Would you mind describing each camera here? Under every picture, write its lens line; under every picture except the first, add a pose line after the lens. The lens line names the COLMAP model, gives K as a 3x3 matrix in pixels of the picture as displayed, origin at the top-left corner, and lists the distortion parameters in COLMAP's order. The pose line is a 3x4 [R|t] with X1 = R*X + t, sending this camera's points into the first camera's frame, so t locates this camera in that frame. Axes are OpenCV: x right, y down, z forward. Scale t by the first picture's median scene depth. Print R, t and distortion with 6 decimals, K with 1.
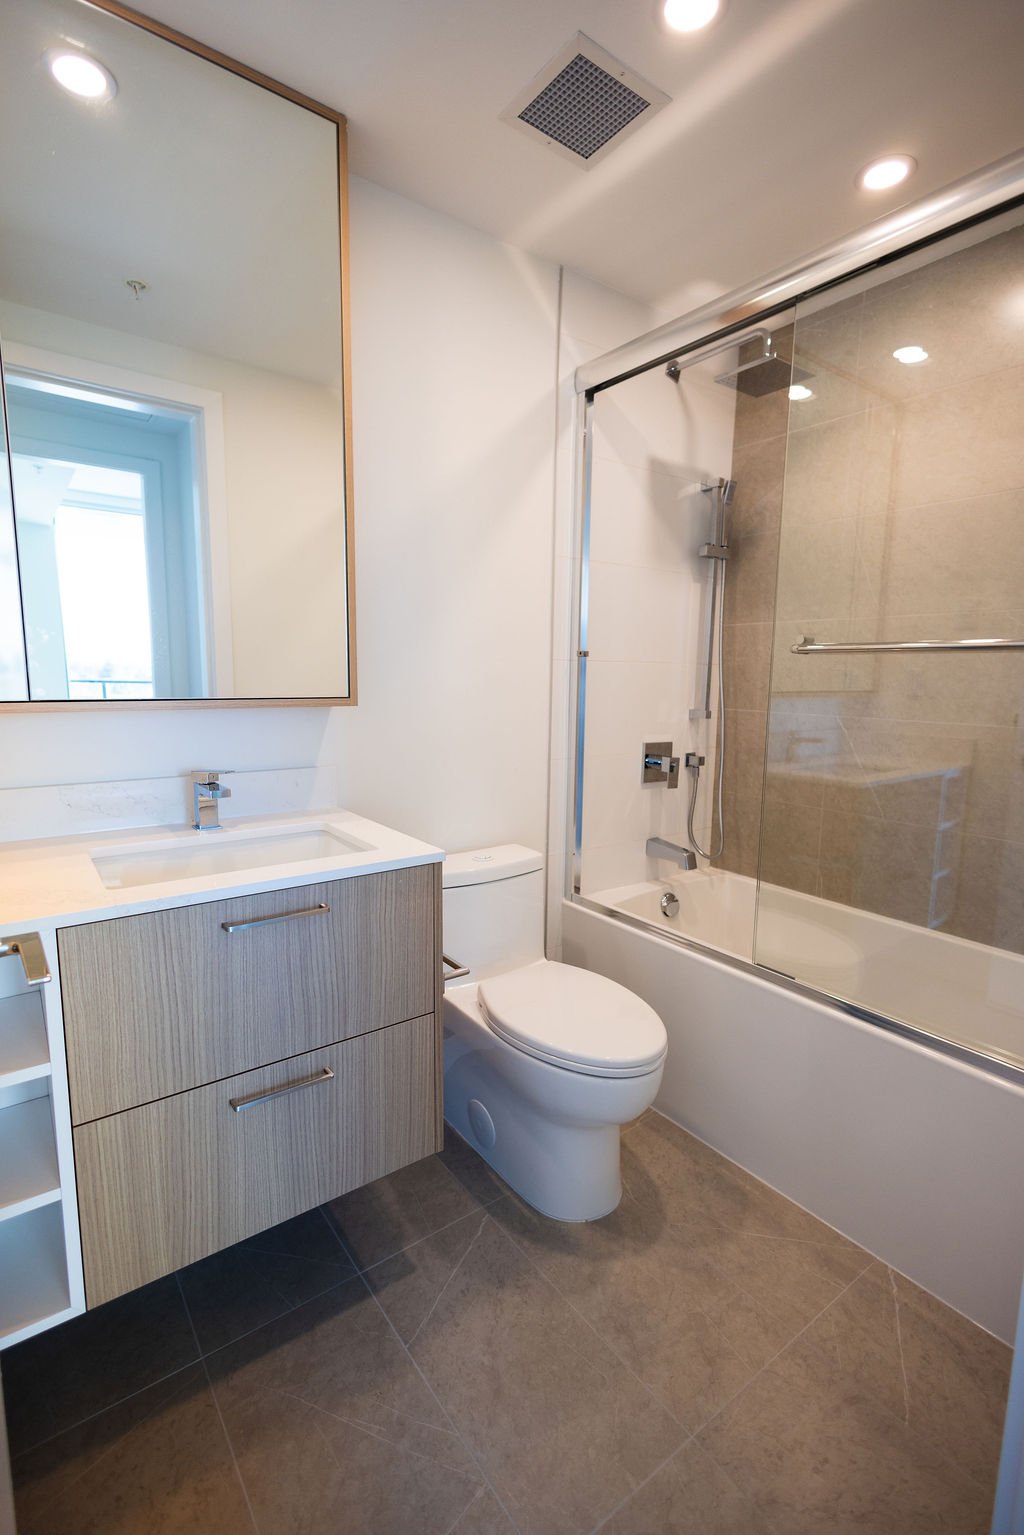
lens RADIAL K [[701.6, 0, 499.2], [0, 701.6, 762.2], [0, 0, 1]] dist [0.008940, -0.001487]
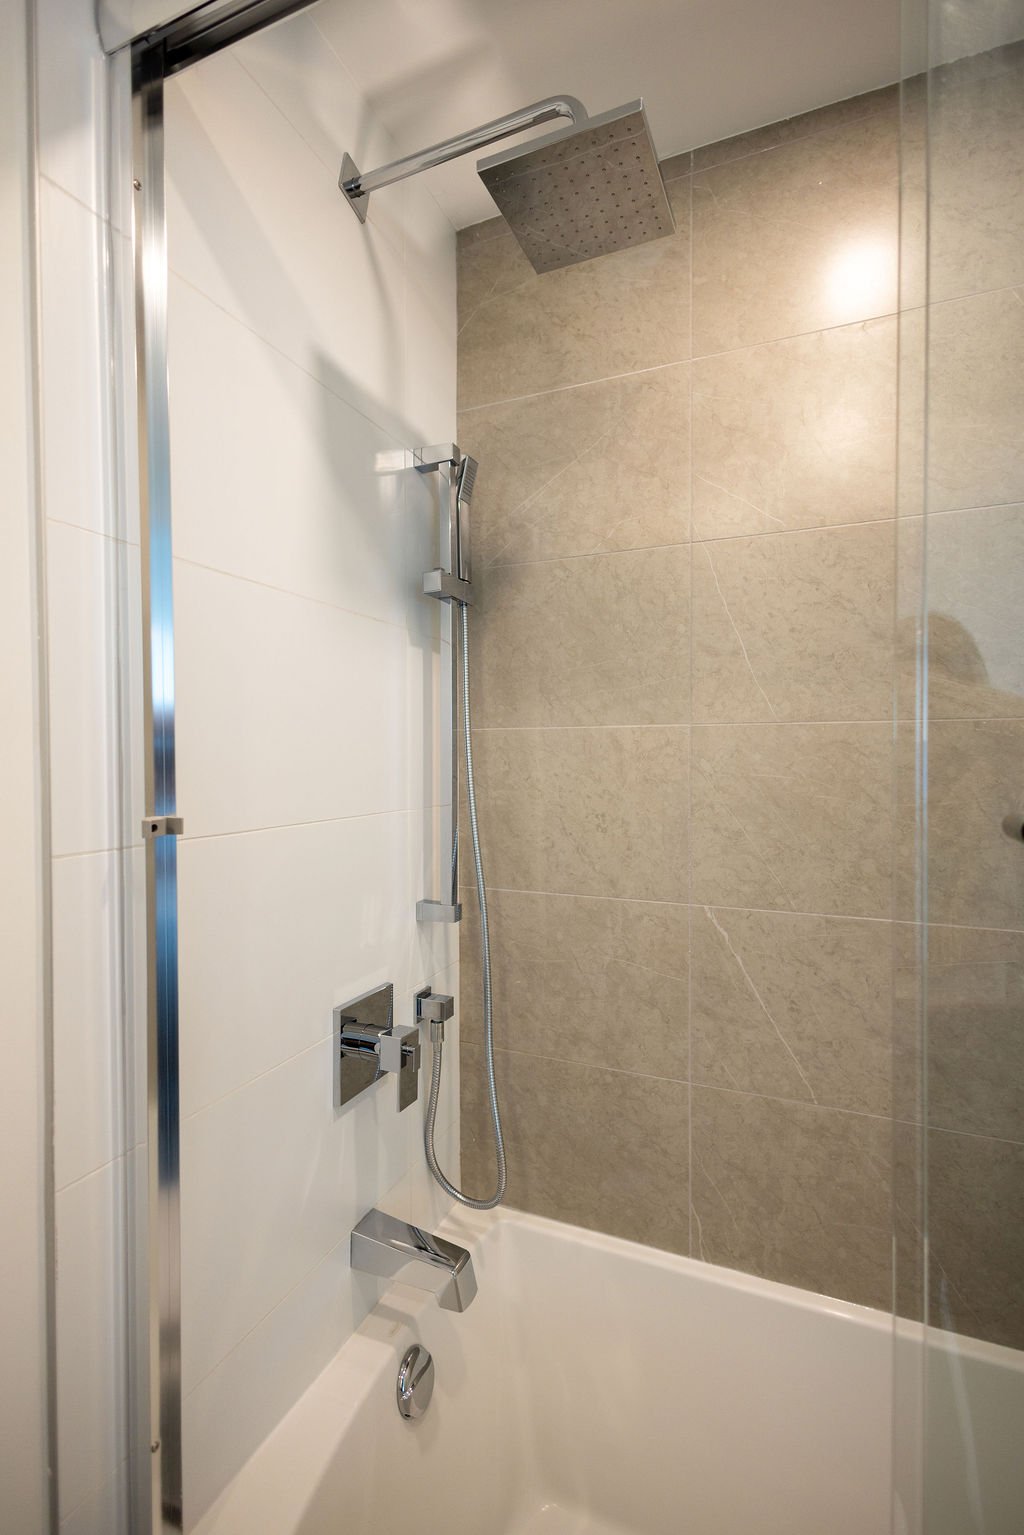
lens RADIAL K [[701.6, 0, 518.9], [0, 701.6, 760.2], [0, 0, 1]] dist [0.008940, -0.001487]
pose [[0.838918, -0.024740, 0.543696, 0.073711], [0.089648, 0.991603, -0.093204, -0.127482], [-0.536825, 0.126931, 0.834091, 0.576702]]
